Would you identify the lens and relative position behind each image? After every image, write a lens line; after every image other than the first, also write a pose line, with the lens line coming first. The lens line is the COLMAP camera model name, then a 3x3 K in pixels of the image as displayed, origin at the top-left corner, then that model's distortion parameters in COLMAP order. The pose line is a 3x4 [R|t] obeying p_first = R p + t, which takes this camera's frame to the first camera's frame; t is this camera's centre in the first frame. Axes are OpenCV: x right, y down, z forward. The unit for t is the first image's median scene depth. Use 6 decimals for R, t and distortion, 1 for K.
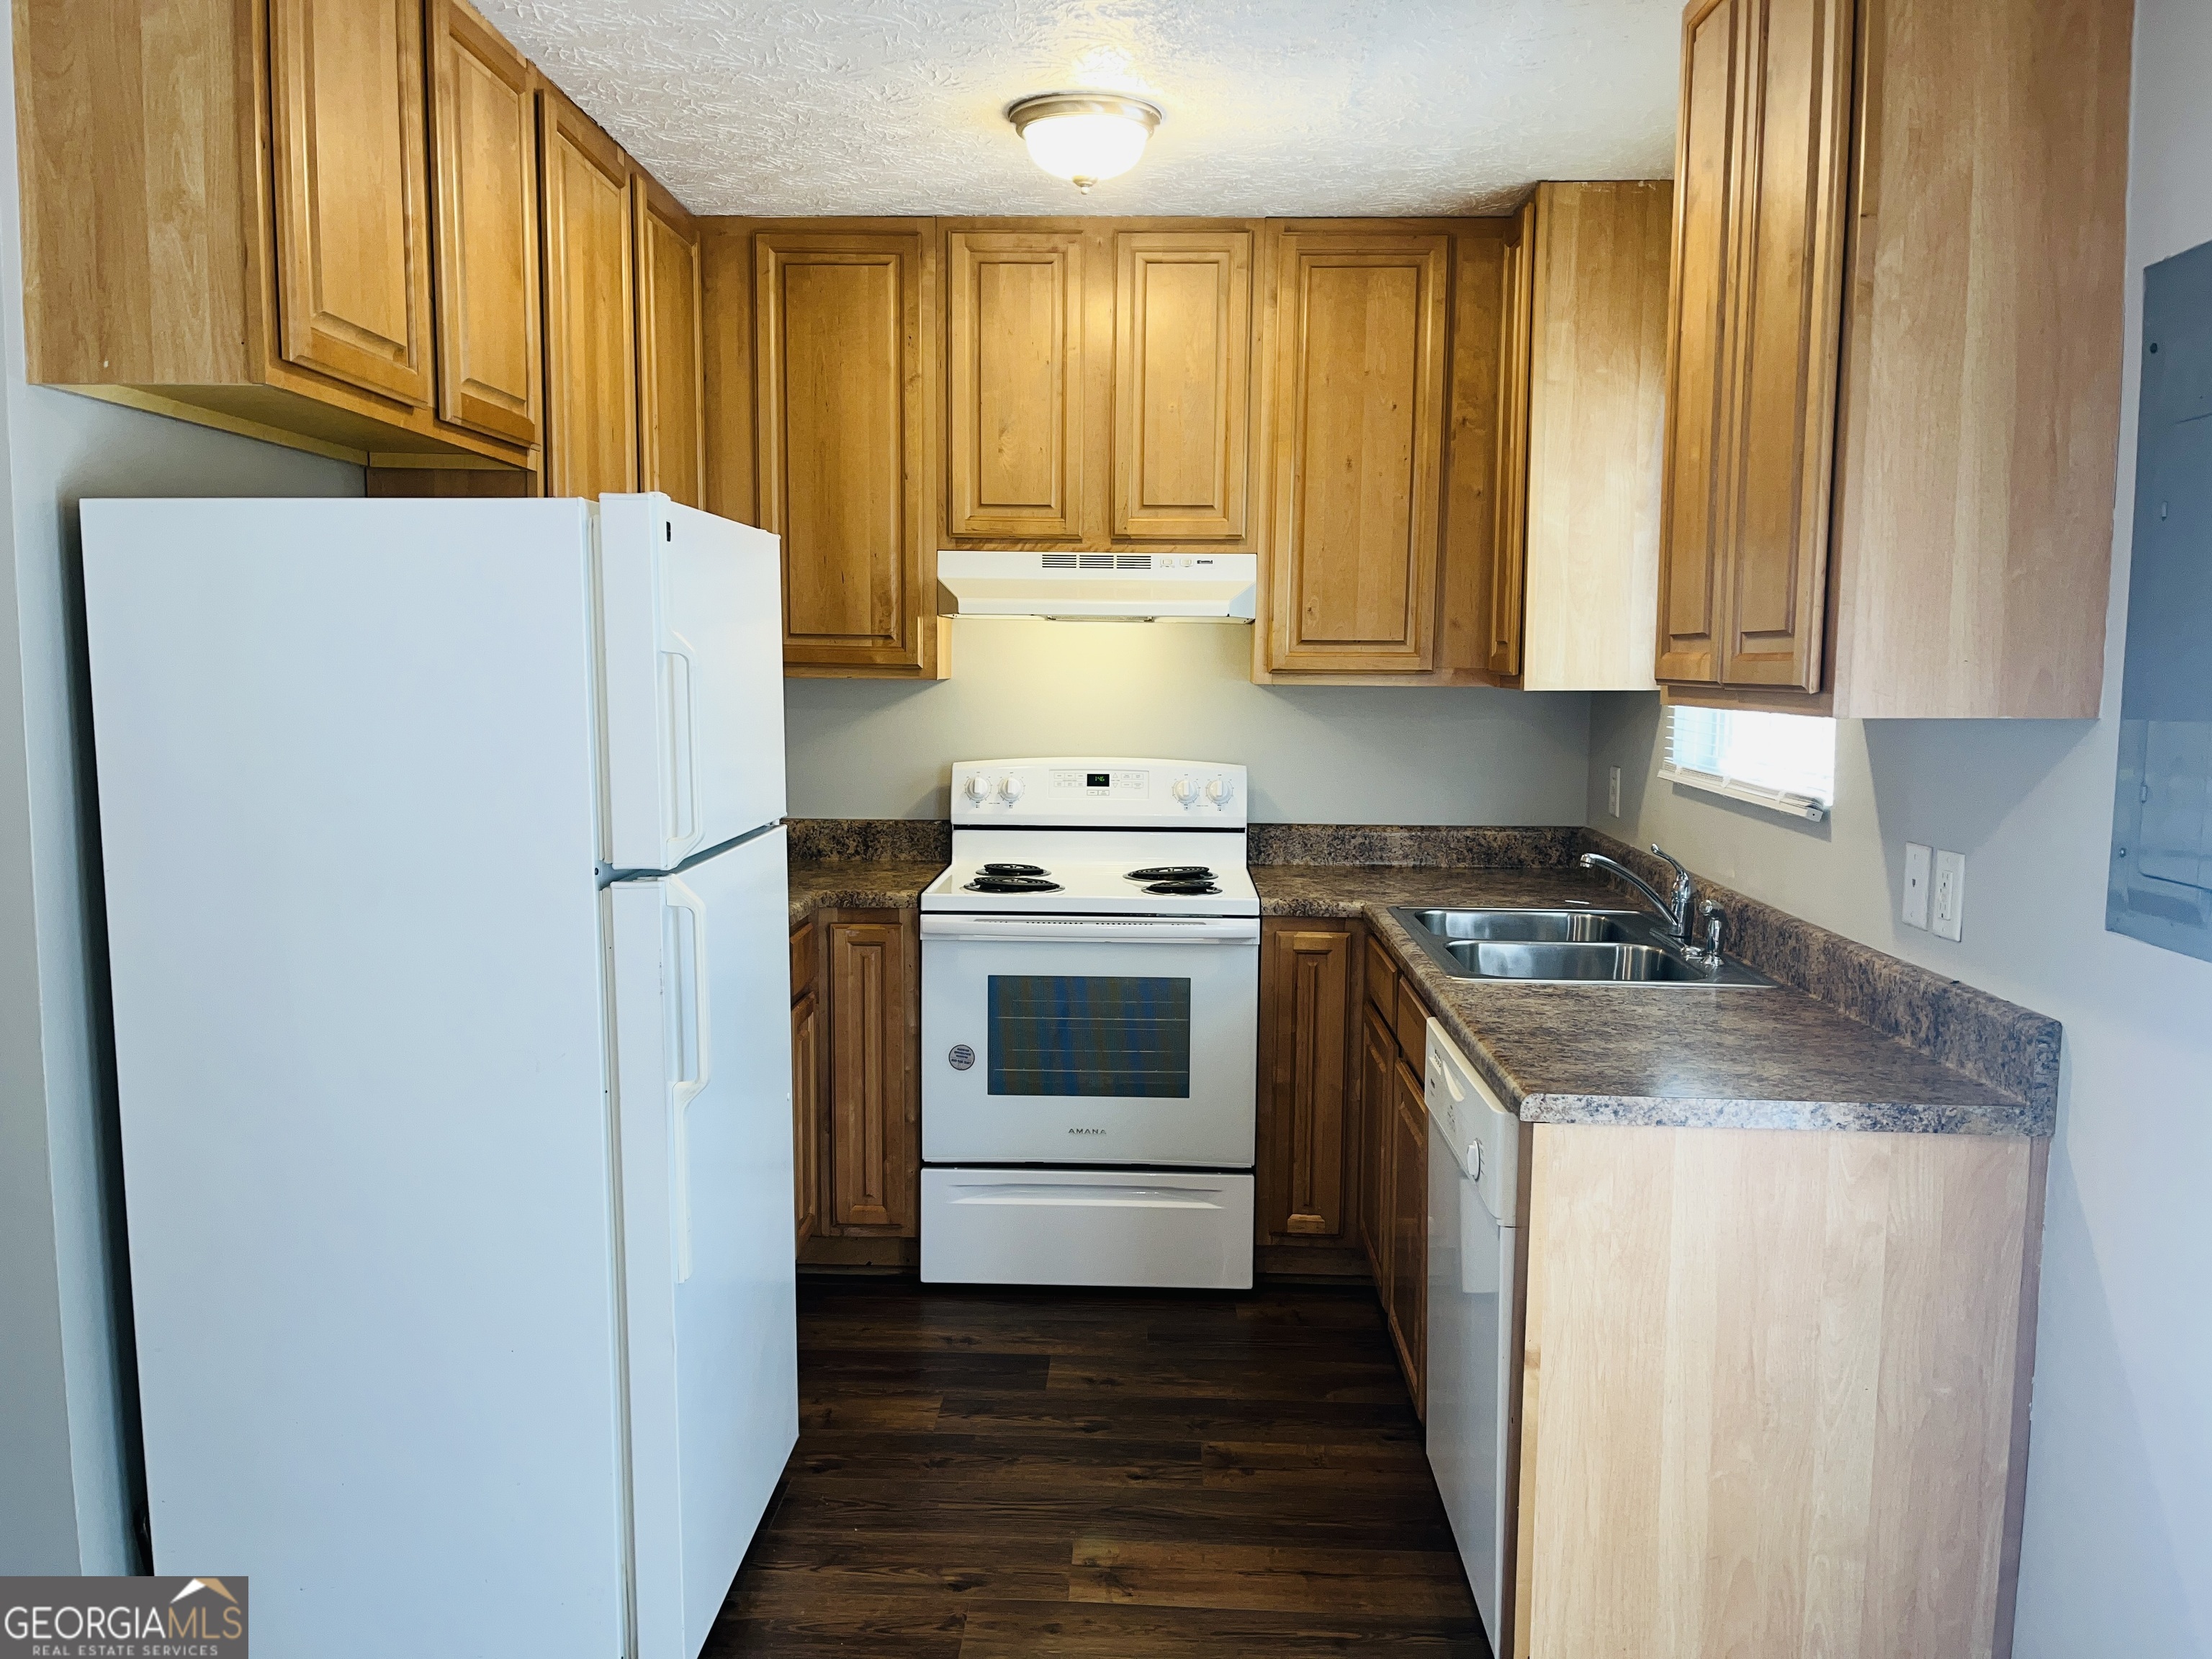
lens RADIAL K [[1675.3, 0, 1106.7], [0, 1675.3, 843.0], [0, 0, 1]] dist [0.088433, -0.127625]
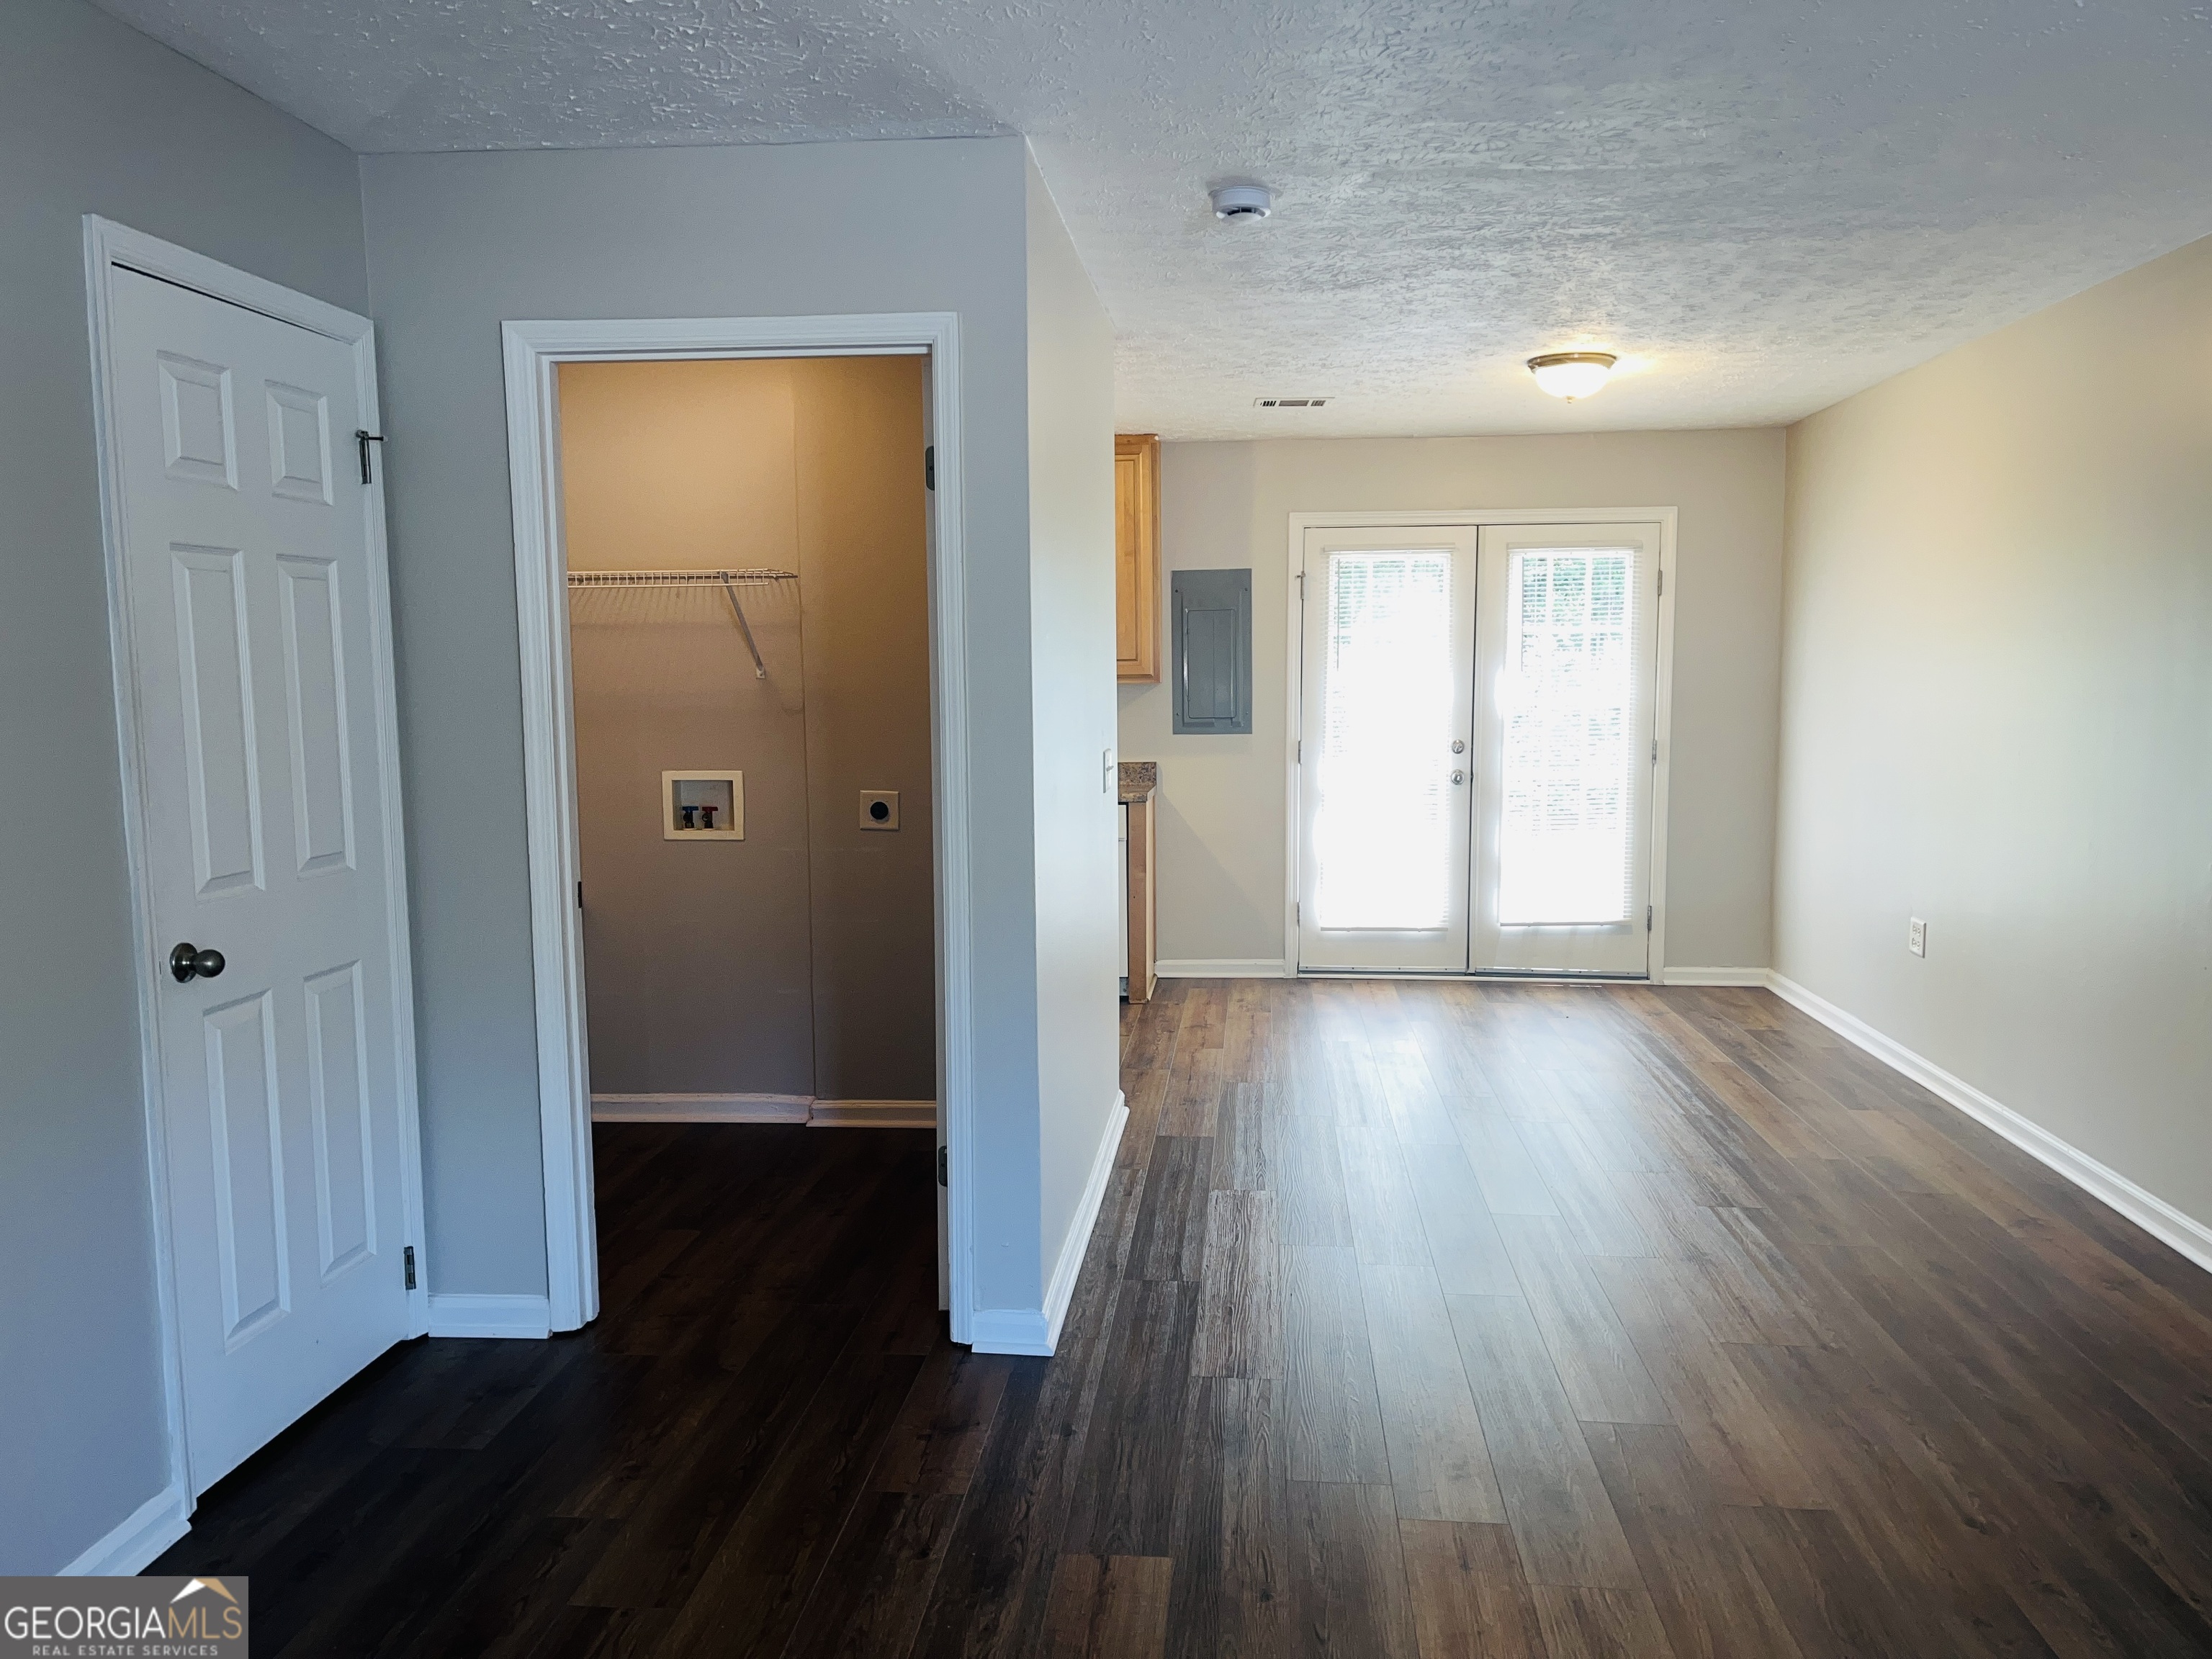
lens RADIAL K [[1666.1, 0, 1108.1], [0, 1666.1, 843.1], [0, 0, 1]] dist [0.057040, -0.077103]
pose [[0.055524, -0.112835, 0.992061, -1.687142], [0.120108, 0.987134, 0.105553, -0.065078], [-0.991207, 0.113294, 0.068362, 0.460902]]
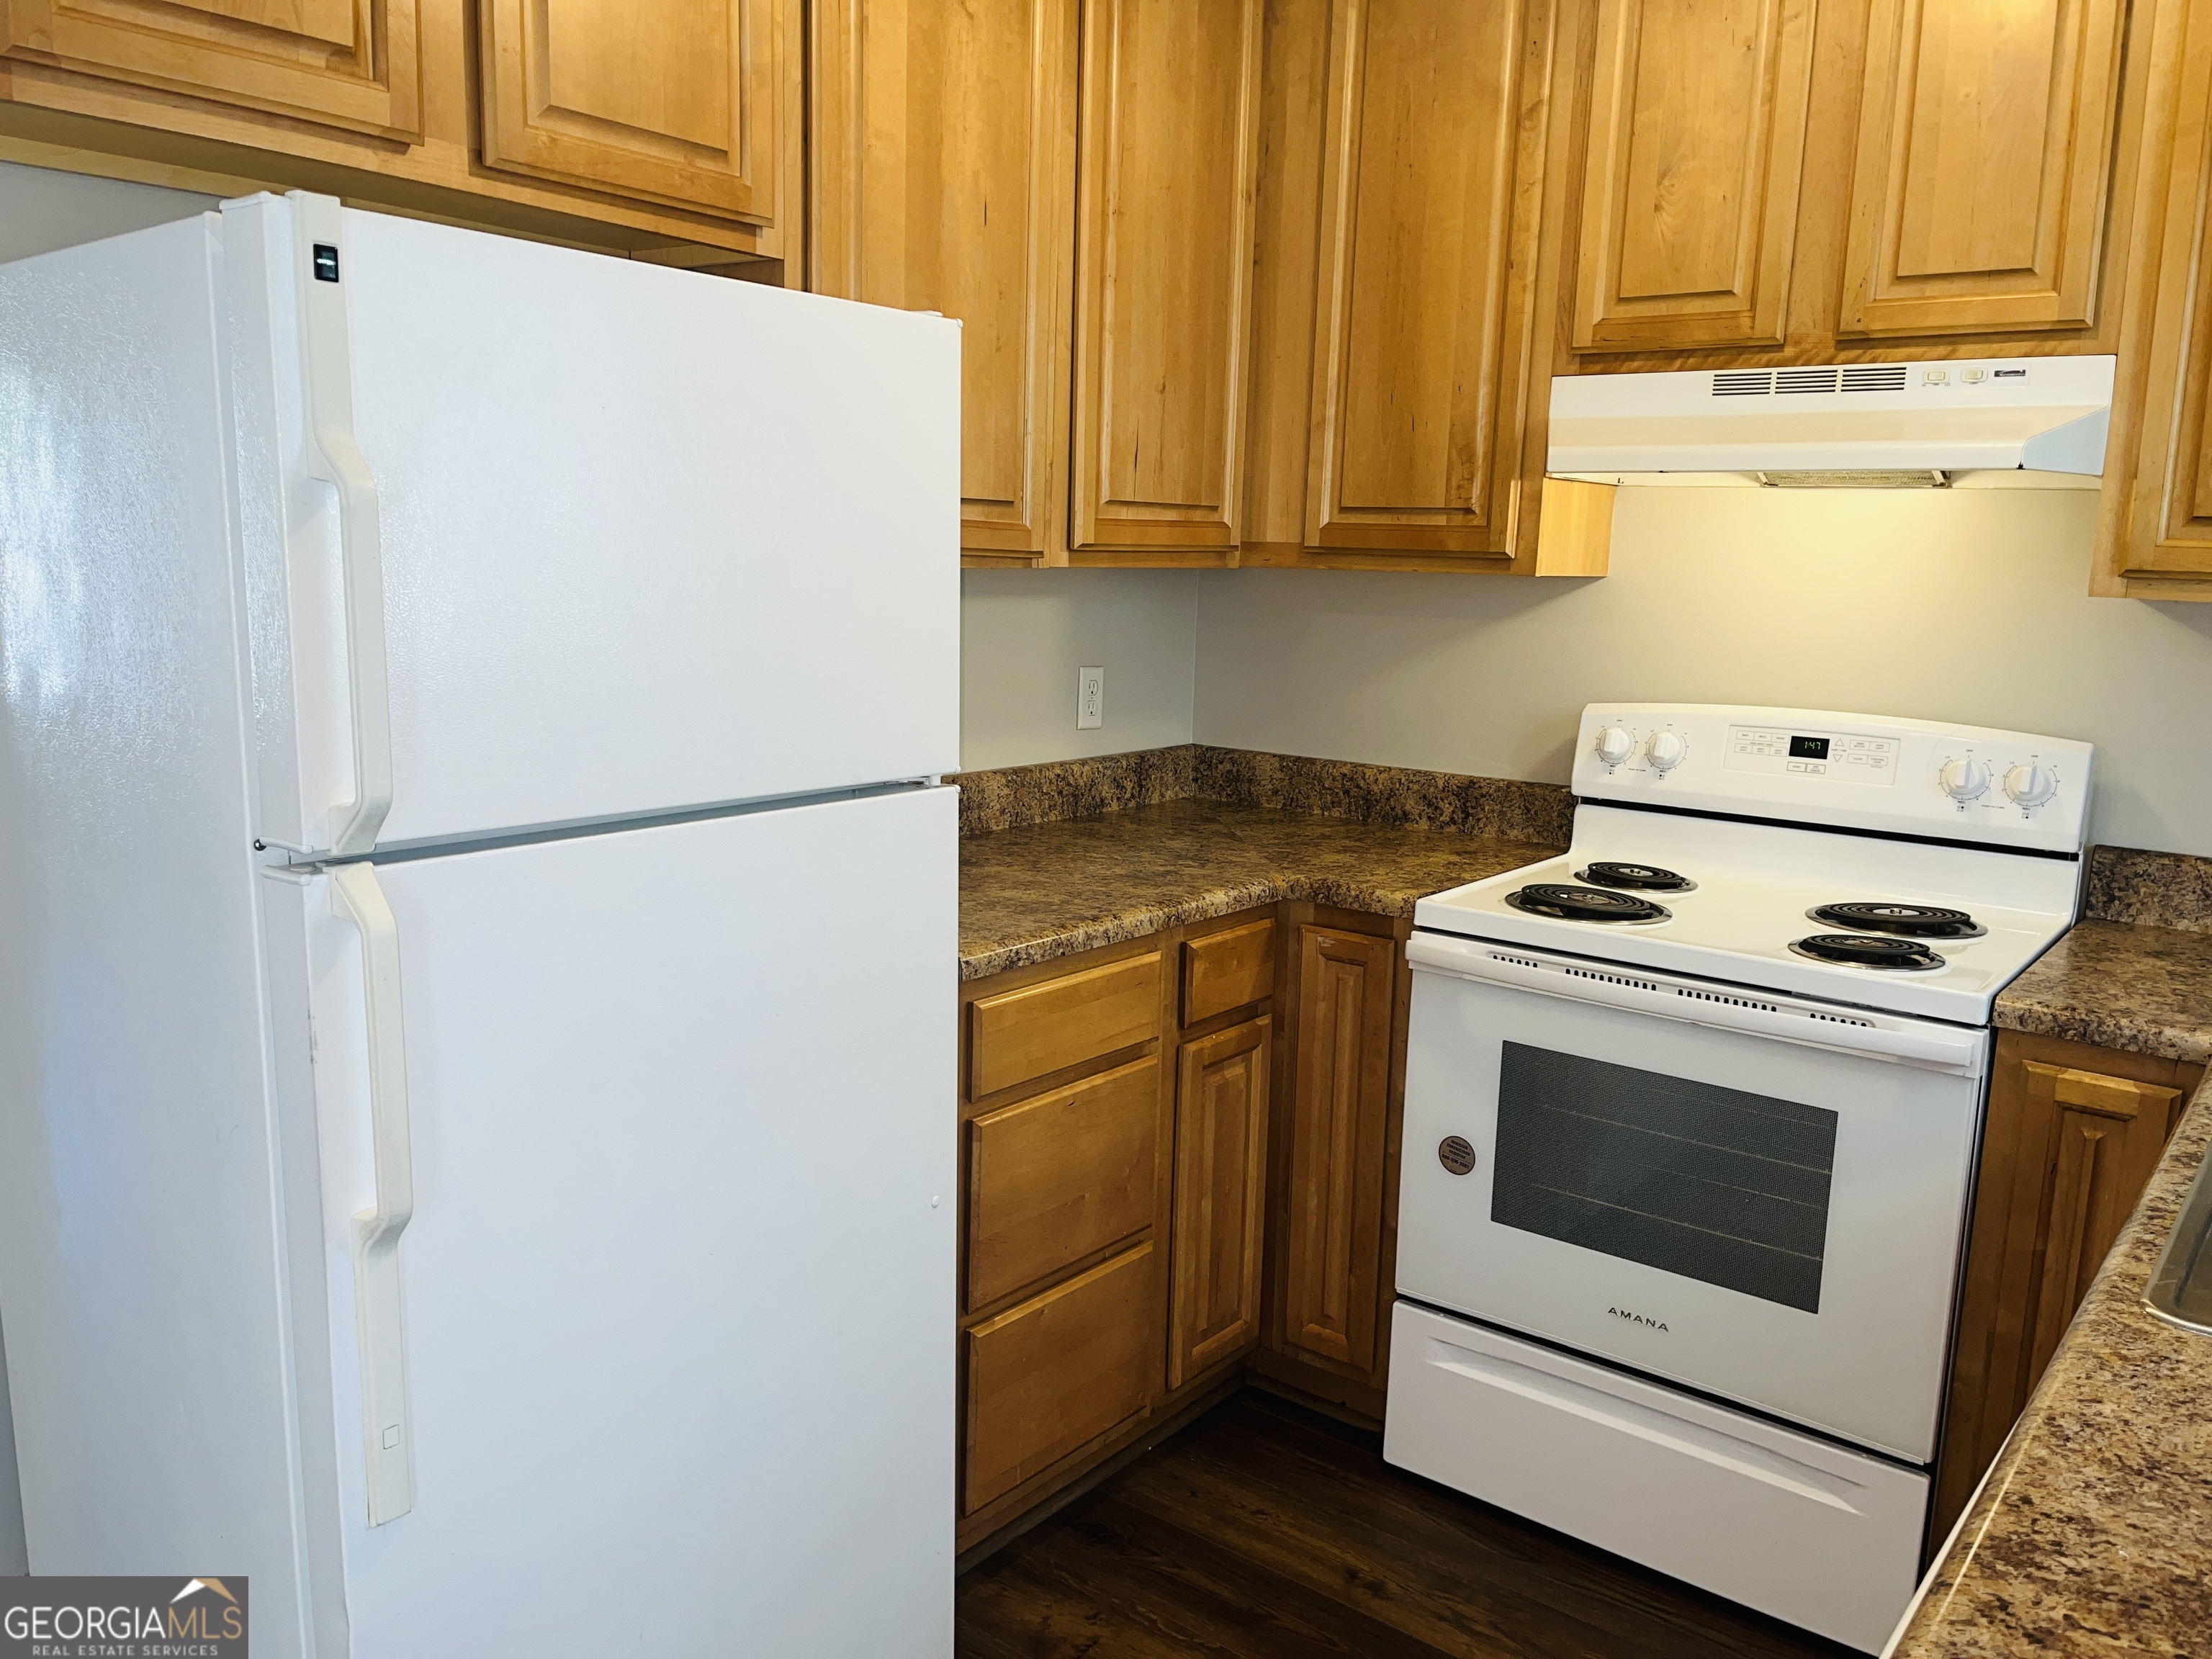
lens RADIAL K [[1666.1, 0, 1108.1], [0, 1666.1, 843.1], [0, 0, 1]] dist [0.057040, -0.077103]
pose [[0.806635, 0.116553, -0.579443, 0.162716], [-0.086679, 0.993092, 0.079093, -0.031828], [0.584659, -0.013574, 0.811166, 0.379906]]
